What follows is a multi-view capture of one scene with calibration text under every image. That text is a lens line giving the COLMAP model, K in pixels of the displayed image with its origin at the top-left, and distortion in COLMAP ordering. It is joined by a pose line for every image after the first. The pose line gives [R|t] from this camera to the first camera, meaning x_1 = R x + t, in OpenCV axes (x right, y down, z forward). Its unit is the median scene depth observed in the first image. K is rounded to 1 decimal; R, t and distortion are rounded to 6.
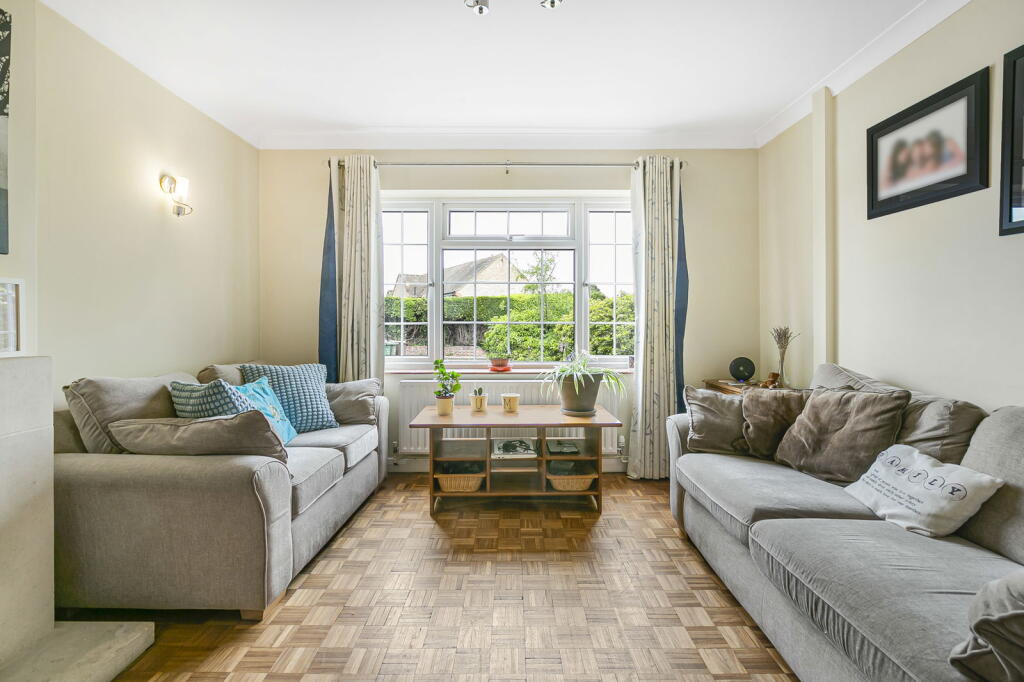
lens RADIAL K [[466.3, 0, 509.3], [0, 466.3, 323.7], [0, 0, 1]] dist [0.001544, -0.000135]
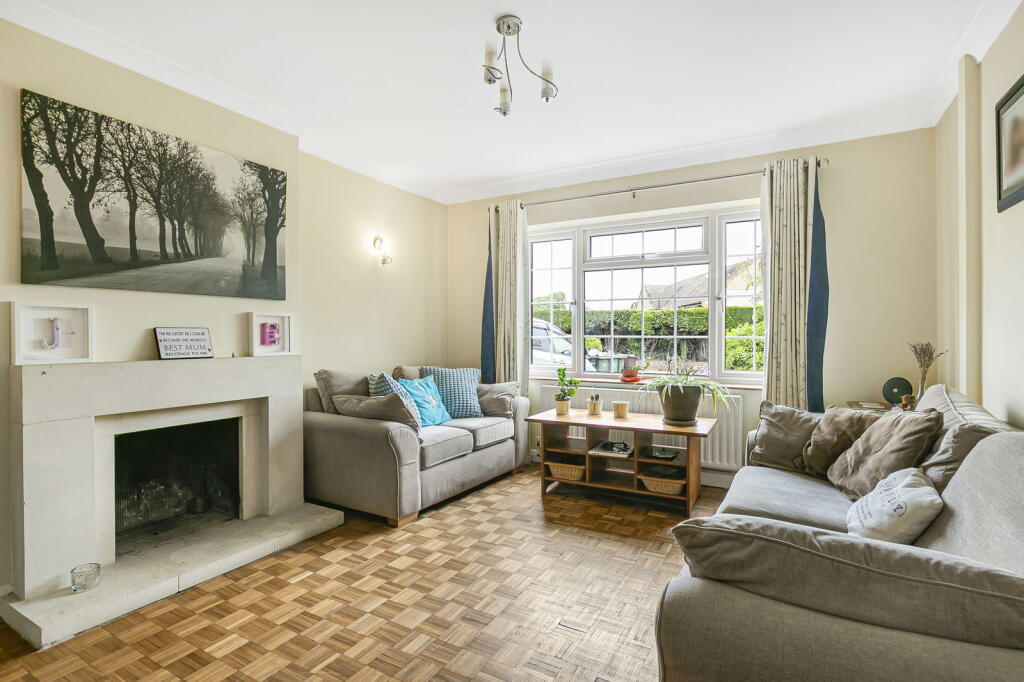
lens RADIAL K [[494.0, 0, 516.5], [0, 494.0, 341.1], [0, 0, 1]] dist [-0.001647, 0.000740]
pose [[0.874594, 0.005411, -0.484826, 0.404560], [-0.001318, 0.999961, 0.008784, -0.002000], [0.484854, -0.007043, 0.874567, -0.163704]]
